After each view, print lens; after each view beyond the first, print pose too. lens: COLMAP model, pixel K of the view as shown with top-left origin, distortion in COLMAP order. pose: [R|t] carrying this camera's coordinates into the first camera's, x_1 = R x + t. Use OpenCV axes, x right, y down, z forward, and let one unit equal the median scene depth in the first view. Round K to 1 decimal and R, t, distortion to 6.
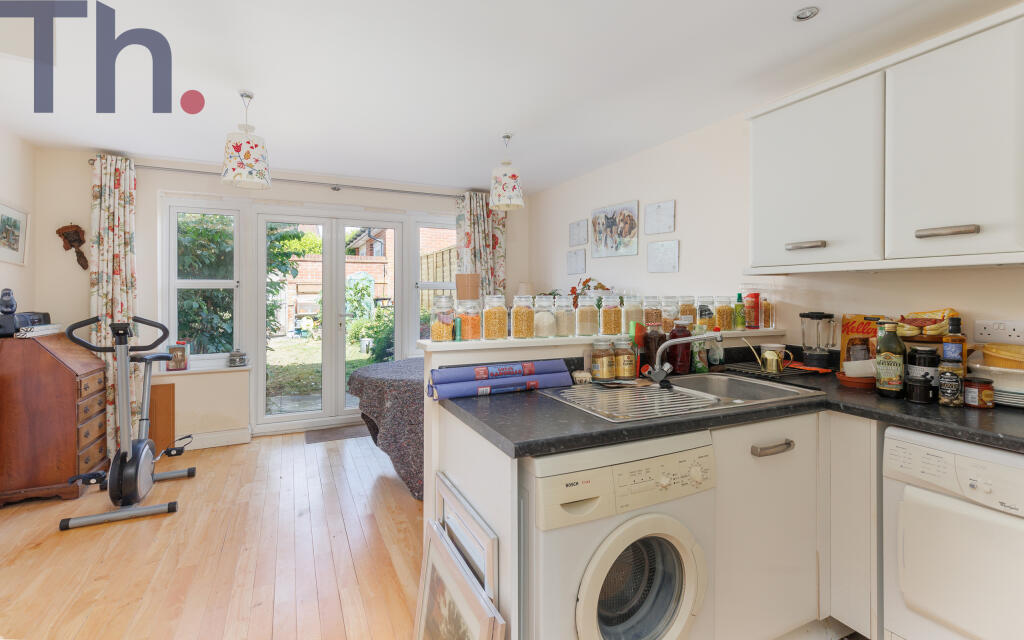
lens RADIAL K [[467.6, 0, 524.4], [0, 467.6, 295.4], [0, 0, 1]] dist [-0.000955, -0.000041]
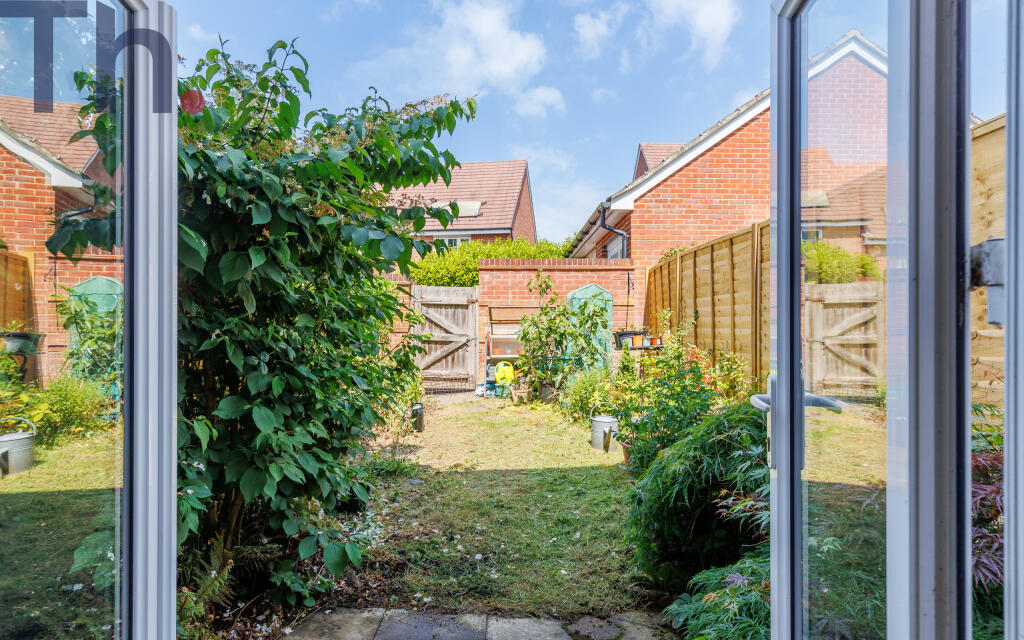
lens RADIAL K [[607.3, 0, 511.9], [0, 607.3, 323.3], [0, 0, 1]] dist [-0.000547, -0.000019]
pose [[0.897357, -0.001716, -0.441302, -0.118402], [-0.000679, 0.999986, -0.005269, 0.000550], [0.441305, 0.005028, 0.897343, 0.320263]]
